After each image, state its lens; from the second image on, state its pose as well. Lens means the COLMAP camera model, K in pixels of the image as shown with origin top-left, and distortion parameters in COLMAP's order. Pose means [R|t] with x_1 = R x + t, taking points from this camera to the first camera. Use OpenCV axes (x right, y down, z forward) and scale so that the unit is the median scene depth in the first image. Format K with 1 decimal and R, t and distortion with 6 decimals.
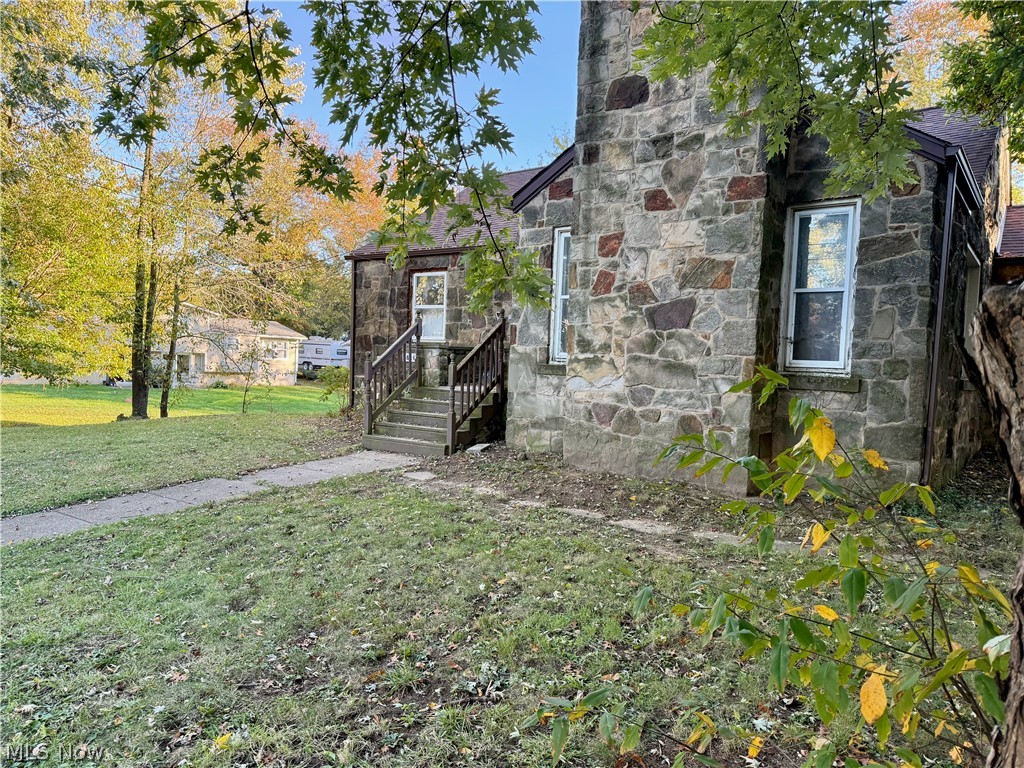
lens RADIAL K [[714.7, 0, 523.9], [0, 714.7, 406.6], [0, 0, 1]] dist [0.059130, -0.077429]
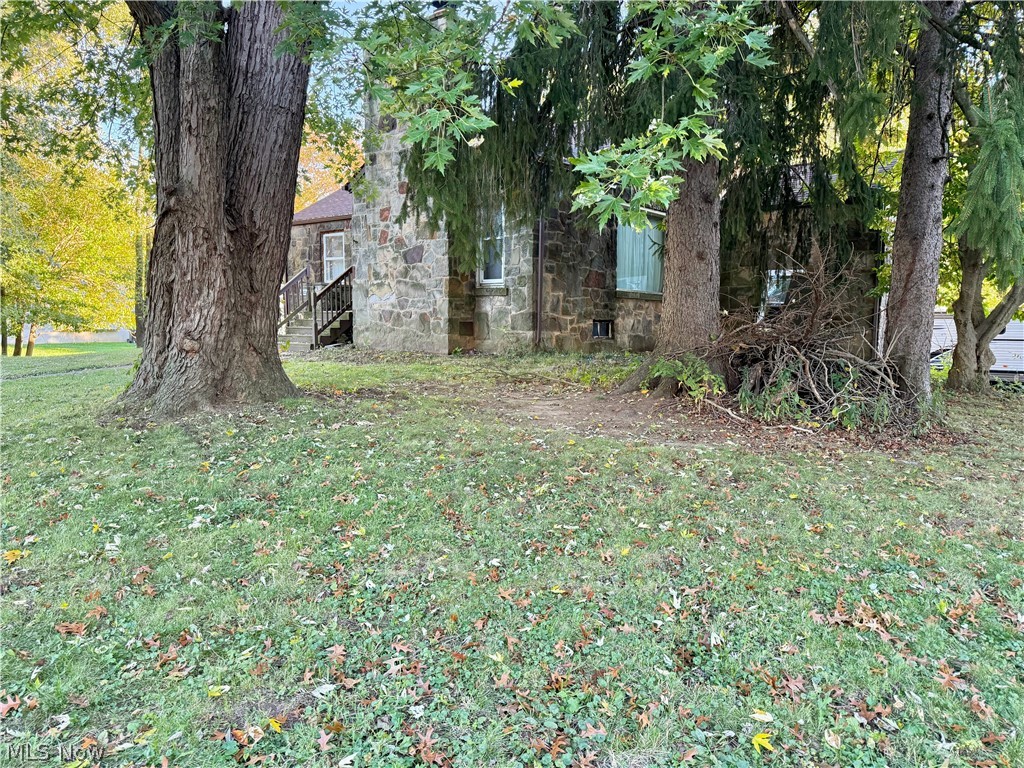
lens RADIAL K [[714.7, 0, 536.2], [0, 714.7, 399.0], [0, 0, 1]] dist [0.059130, -0.077429]
pose [[0.999232, -0.026747, -0.028635, 0.514284], [0.028043, 0.998554, 0.045863, 0.140199], [0.027367, -0.046631, 0.998537, -0.695179]]
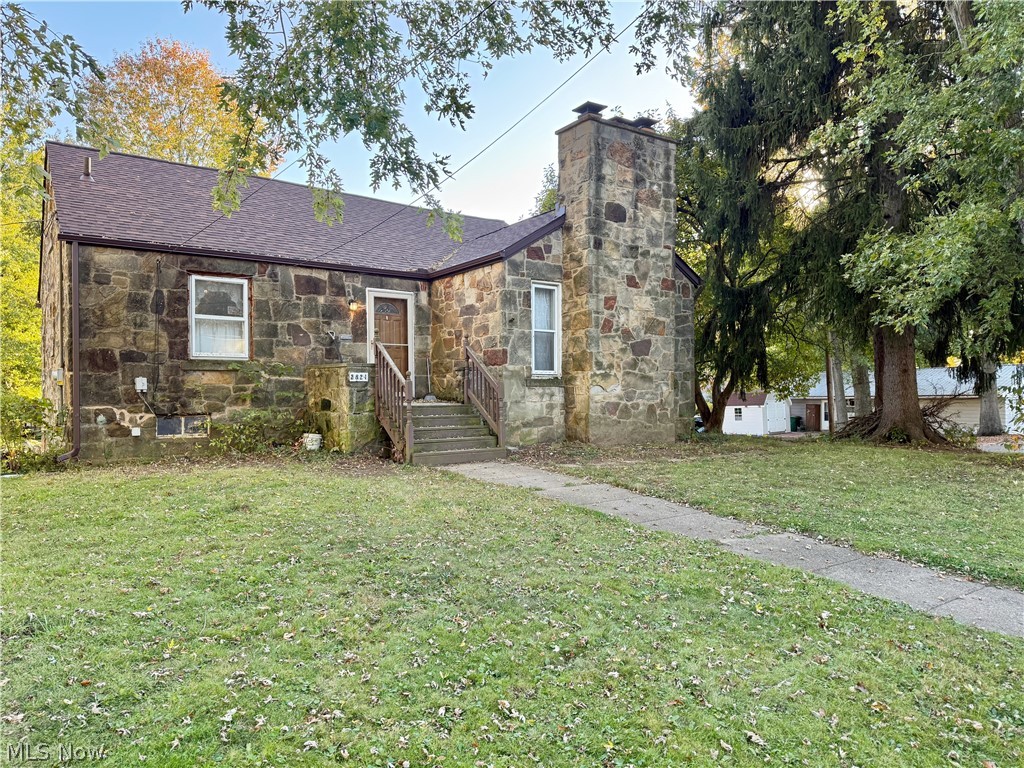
lens RADIAL K [[714.7, 0, 502.0], [0, 714.7, 406.5], [0, 0, 1]] dist [0.059130, -0.077429]
pose [[0.294594, -0.057482, 0.953892, -1.505553], [0.077732, 0.996323, 0.036033, -0.071146], [-0.952456, 0.063533, 0.297979, 0.771785]]
